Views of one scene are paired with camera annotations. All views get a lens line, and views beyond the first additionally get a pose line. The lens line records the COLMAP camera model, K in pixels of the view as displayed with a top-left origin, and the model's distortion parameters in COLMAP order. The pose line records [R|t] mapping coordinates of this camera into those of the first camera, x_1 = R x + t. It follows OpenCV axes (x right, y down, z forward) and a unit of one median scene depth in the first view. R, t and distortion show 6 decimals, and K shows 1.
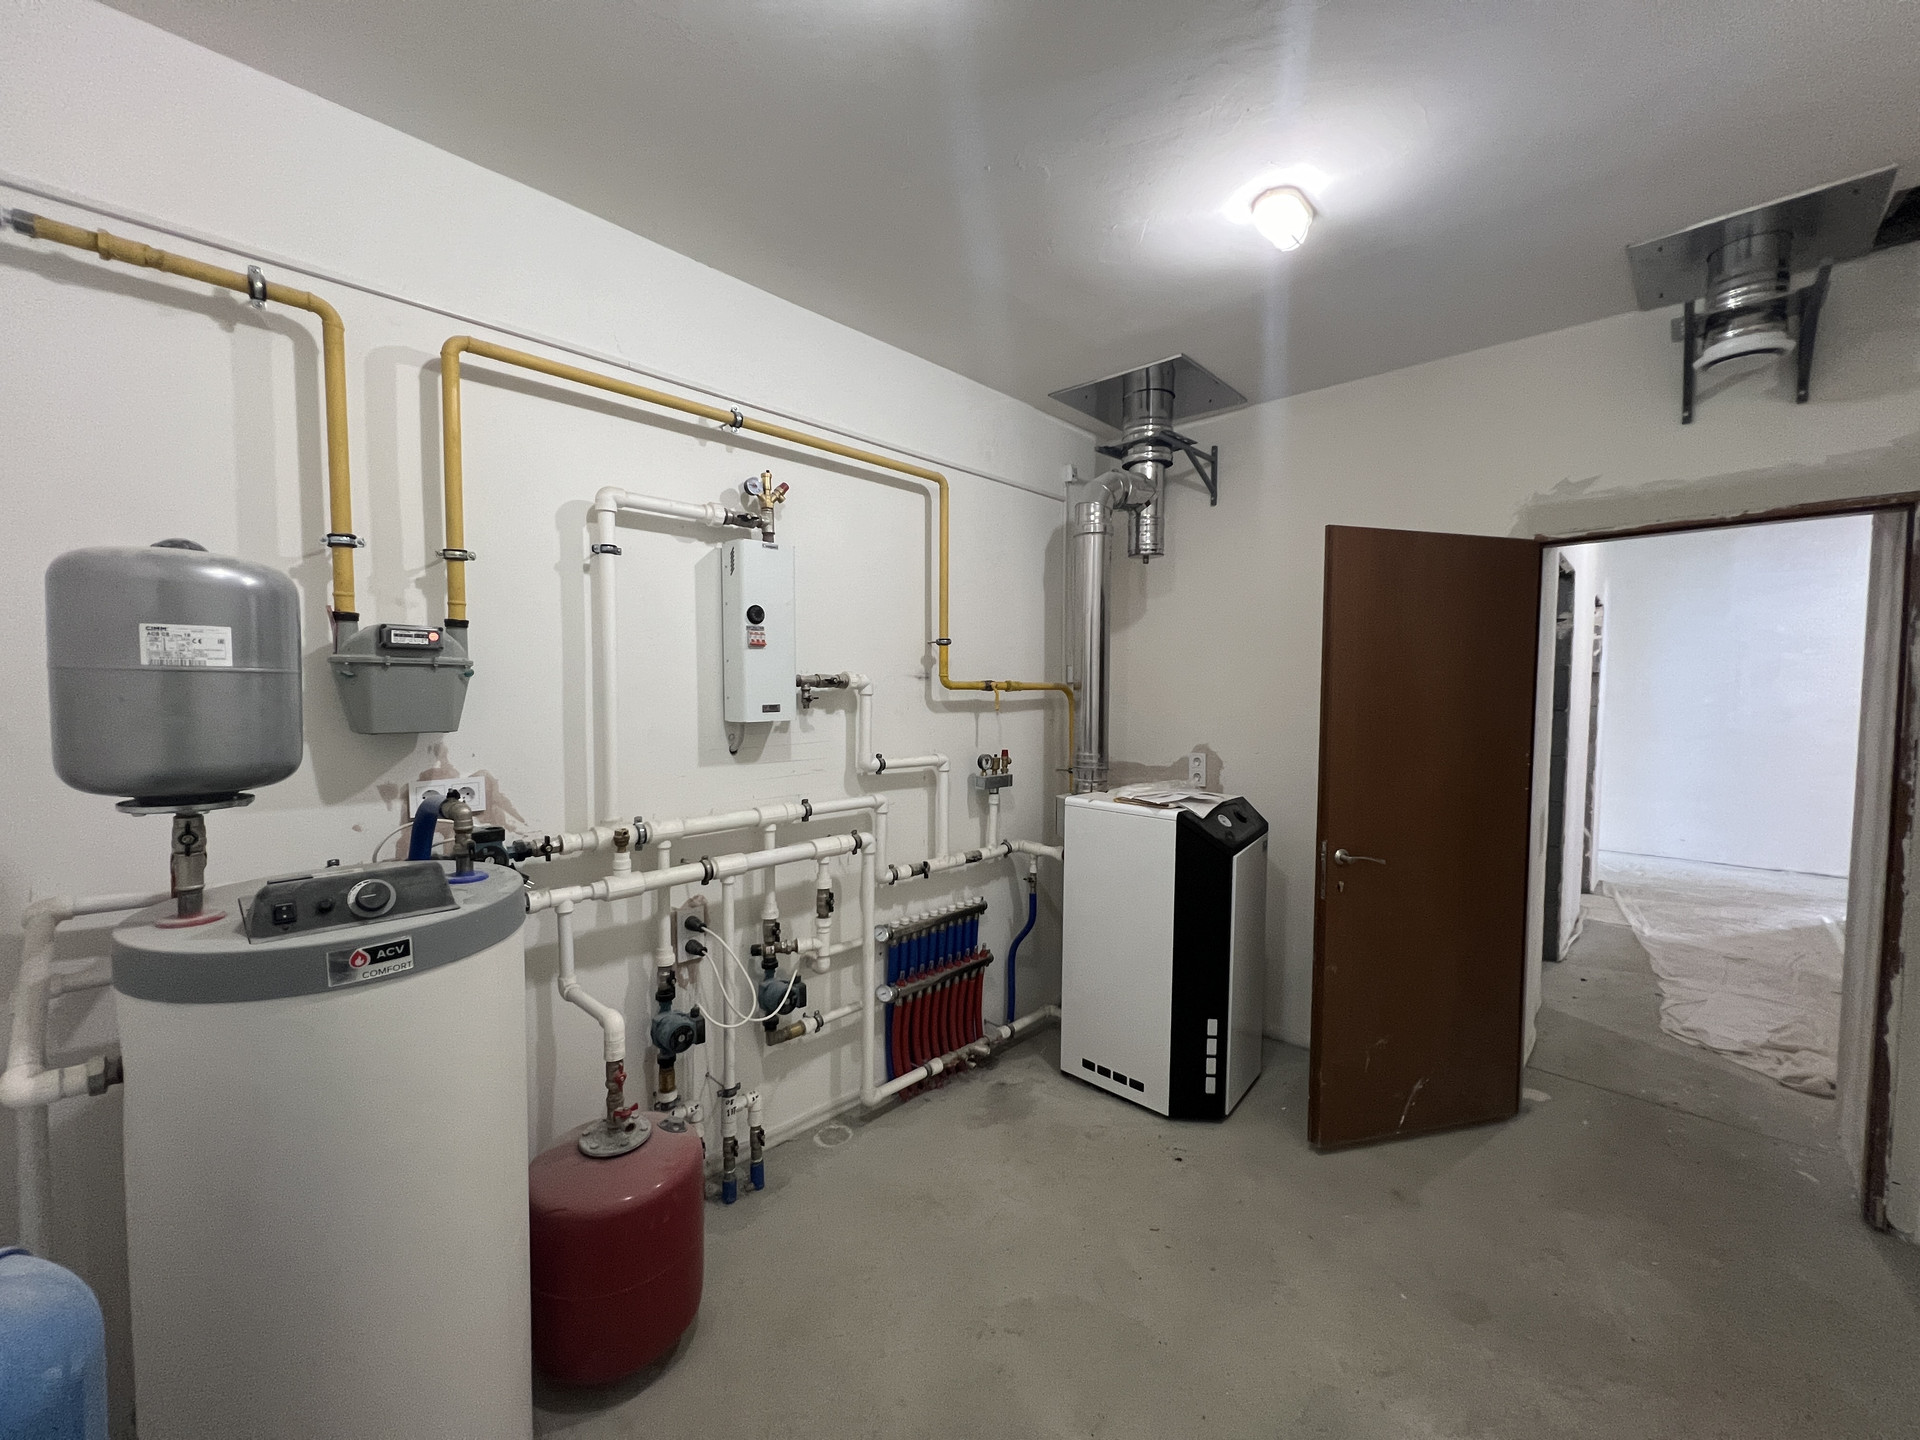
lens RADIAL K [[769.4, 0, 960.3], [0, 769.4, 725.6], [0, 0, 1]] dist [-0.001358, 0.000741]
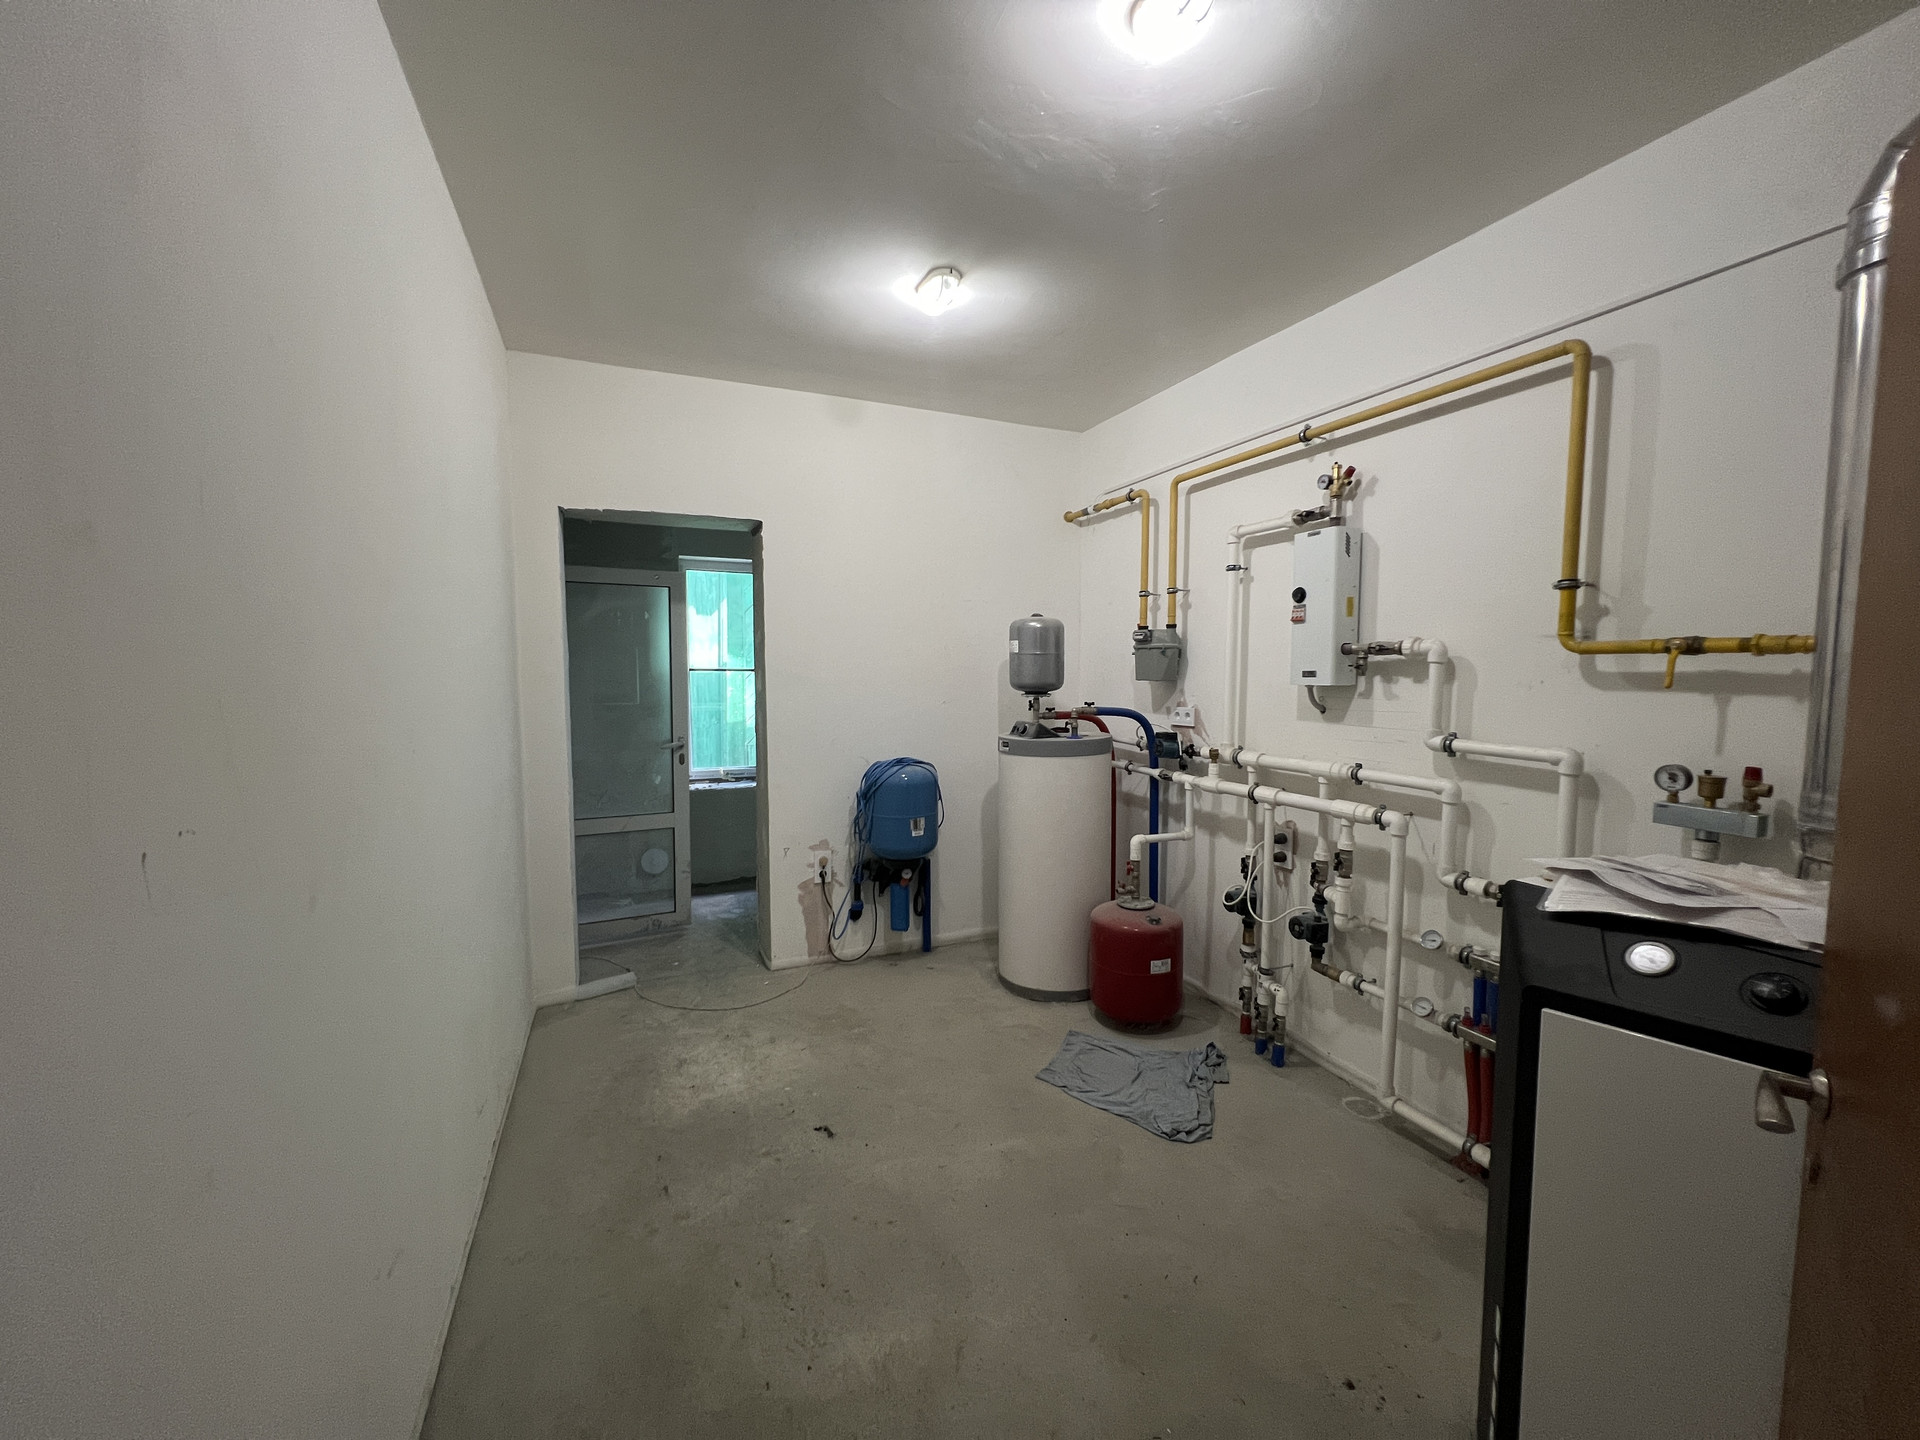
lens RADIAL K [[769.4, 0, 960.3], [0, 769.4, 725.6], [0, 0, 1]] dist [-0.001358, 0.000741]
pose [[-0.389990, 0.062139, -0.918720, 1.002912], [-0.052231, 0.994621, 0.089445, -0.020379], [0.919337, 0.082869, -0.384647, 0.943998]]
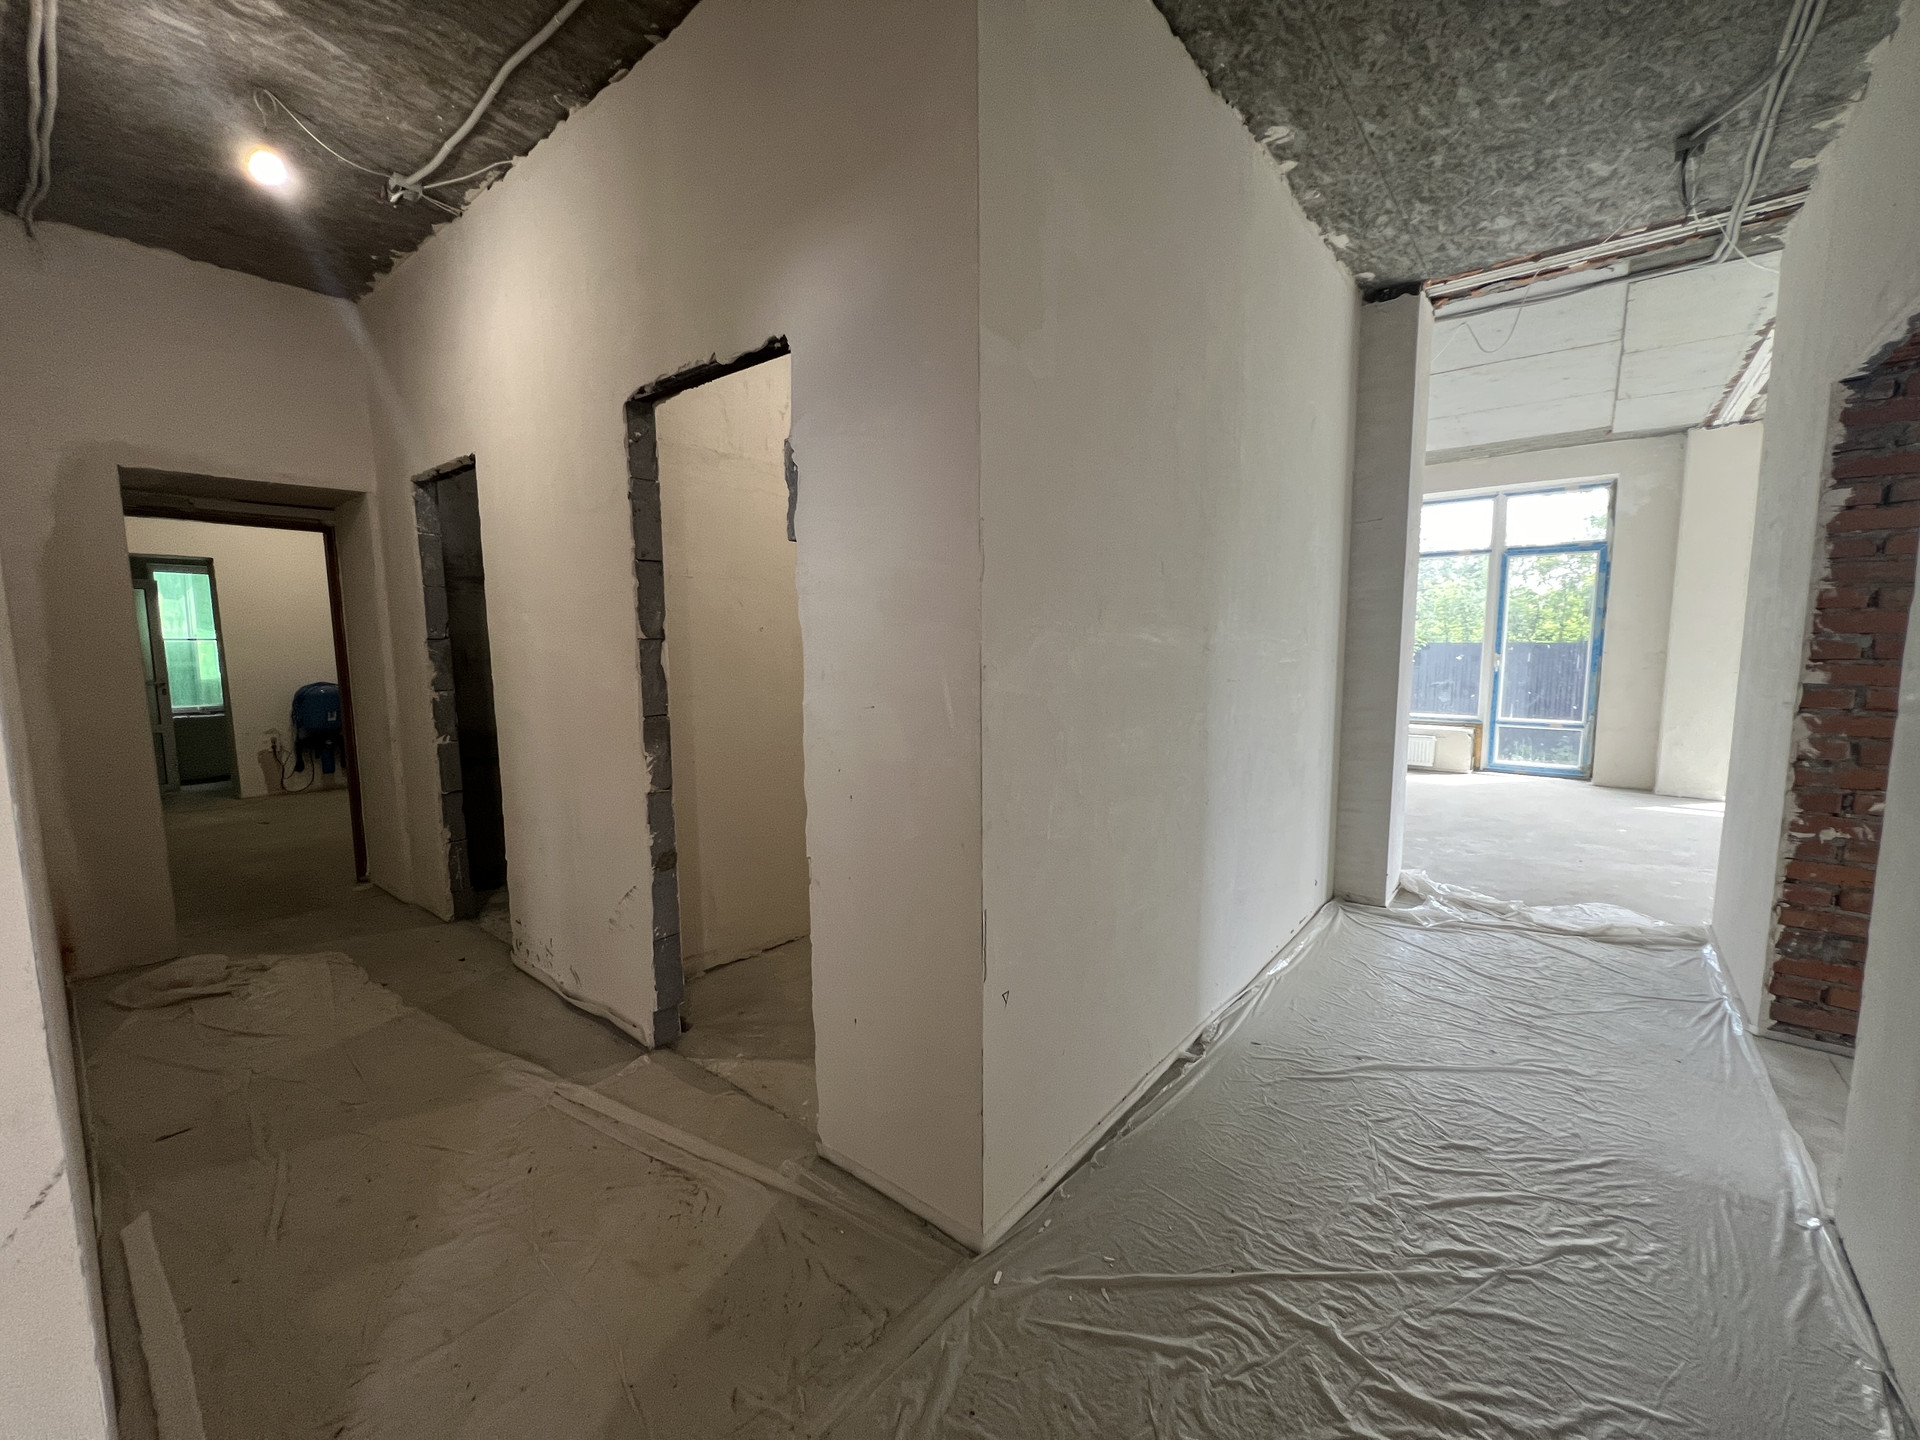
lens RADIAL K [[769.4, 0, 960.3], [0, 769.4, 725.6], [0, 0, 1]] dist [-0.001358, 0.000741]
pose [[0.080254, 0.103133, -0.991425, 1.980685], [-0.043843, 0.994036, 0.099856, -0.036220], [0.995810, 0.035453, 0.084296, 1.772410]]
